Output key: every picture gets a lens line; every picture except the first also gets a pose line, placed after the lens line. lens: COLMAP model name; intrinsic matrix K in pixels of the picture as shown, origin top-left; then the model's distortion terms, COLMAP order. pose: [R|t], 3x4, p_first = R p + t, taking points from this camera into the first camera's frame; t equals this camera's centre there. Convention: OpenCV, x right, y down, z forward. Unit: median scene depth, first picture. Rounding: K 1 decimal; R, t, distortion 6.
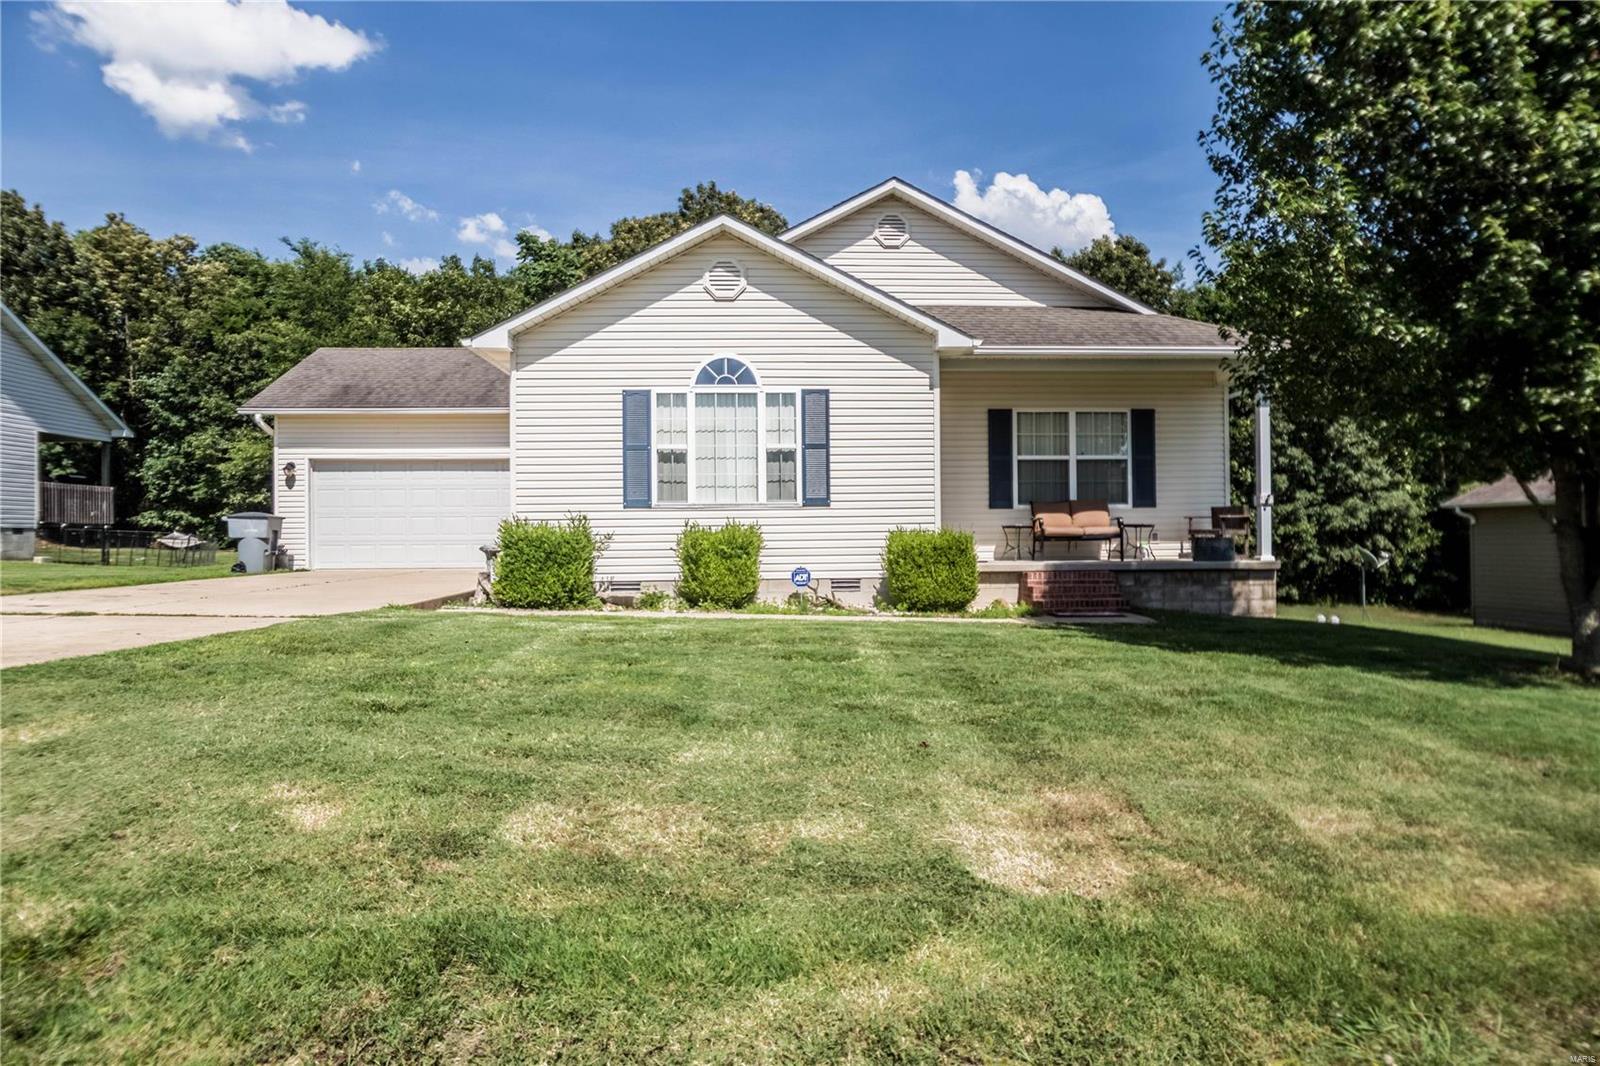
lens RADIAL K [[1073.0, 0, 801.0], [0, 1073.0, 532.1], [0, 0, 1]] dist [0.002296, 0.002337]
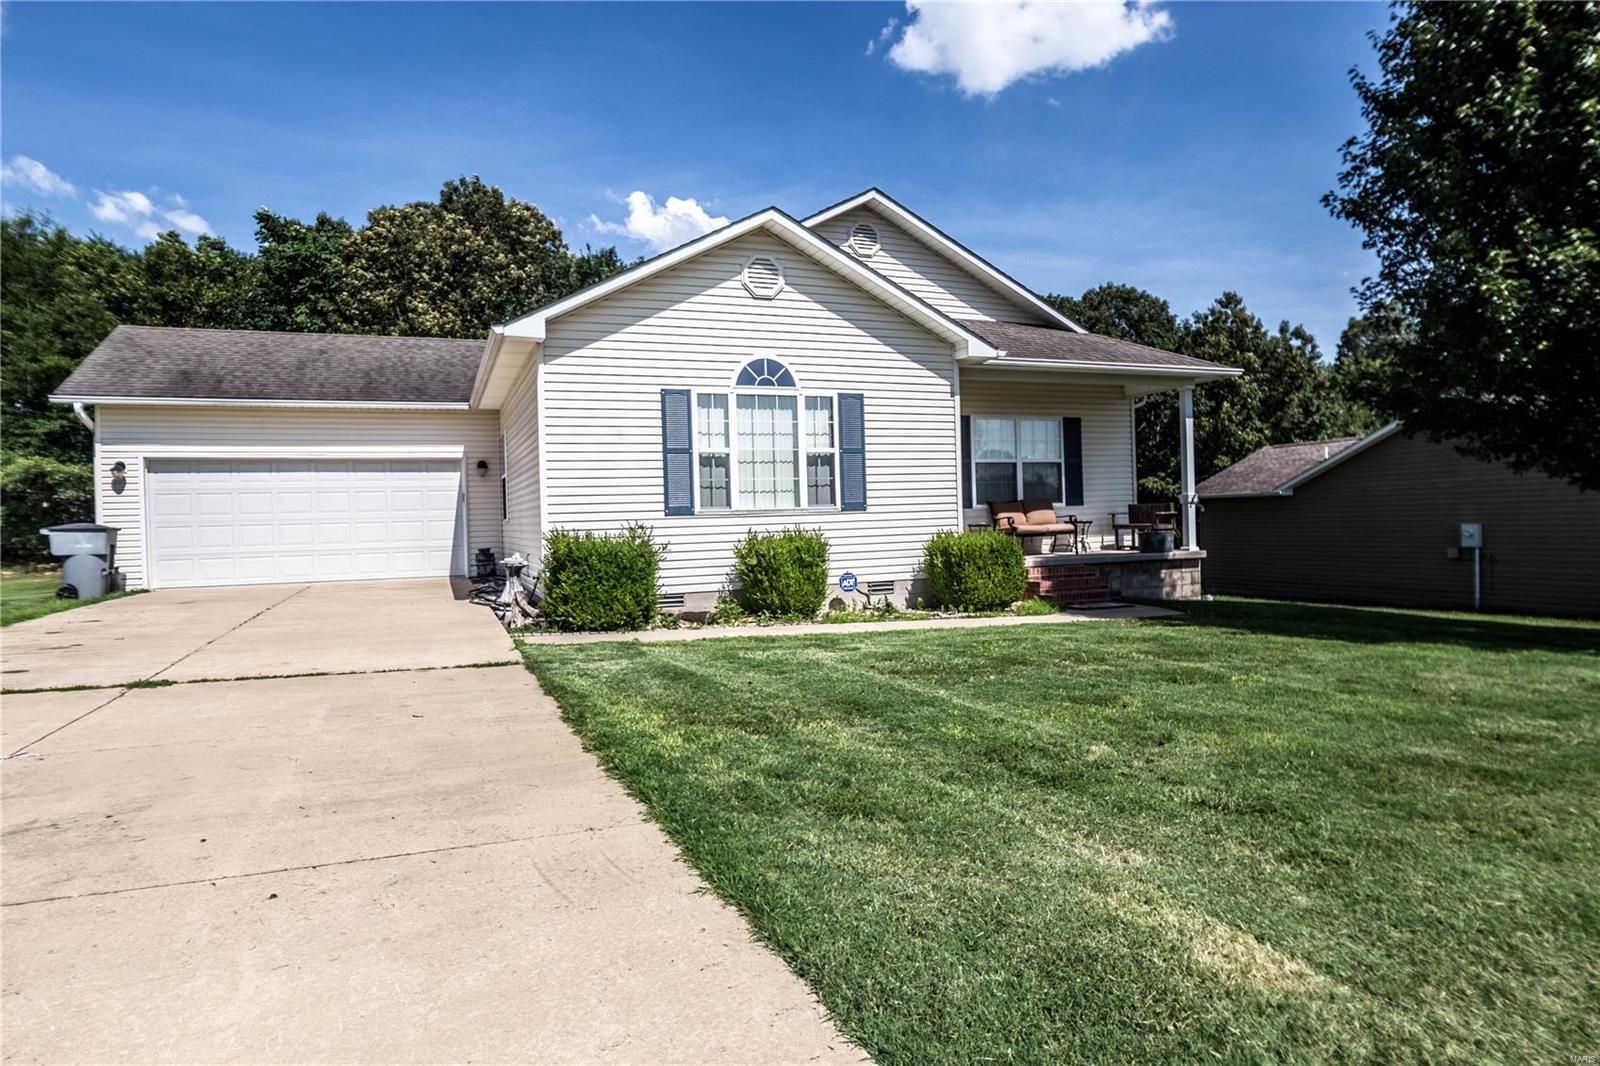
lens RADIAL K [[960.8, 0, 800.8], [0, 960.8, 534.1], [0, 0, 1]] dist [0.009858, -0.002011]
pose [[0.940320, -0.022681, 0.339534, -0.337572], [0.017591, 0.999682, 0.018062, -0.019260], [-0.339836, -0.011011, 0.940420, 0.172488]]
